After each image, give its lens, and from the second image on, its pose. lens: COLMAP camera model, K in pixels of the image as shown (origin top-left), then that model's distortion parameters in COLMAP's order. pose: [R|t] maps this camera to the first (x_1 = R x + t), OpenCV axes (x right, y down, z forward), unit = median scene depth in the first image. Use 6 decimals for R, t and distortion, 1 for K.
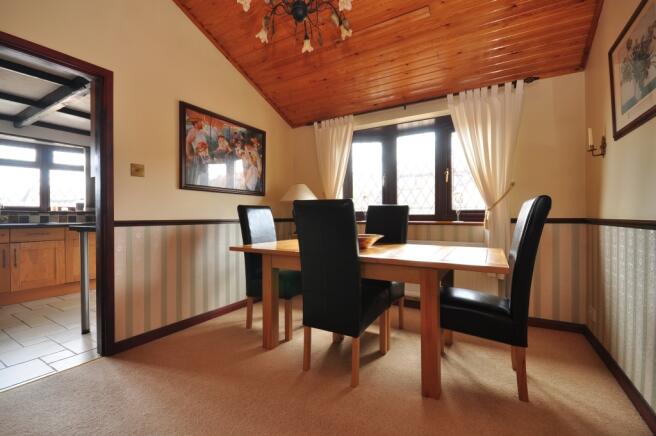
lens RADIAL K [[289.3, 0, 328.0], [0, 289.3, 218.0], [0, 0, 1]] dist [-0.000259, -0.000003]
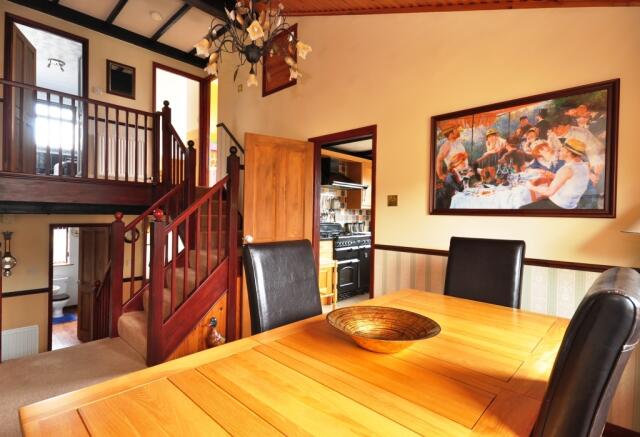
lens RADIAL K [[320.5, 0, 320.0], [0, 320.5, 218.5], [0, 0, 1]] dist [0.002437, 0.000381]
pose [[-0.232633, 0.011665, -0.972495, 0.496404], [-0.025199, 0.999520, 0.018017, -0.089995], [0.972238, 0.028697, -0.232227, 0.825361]]
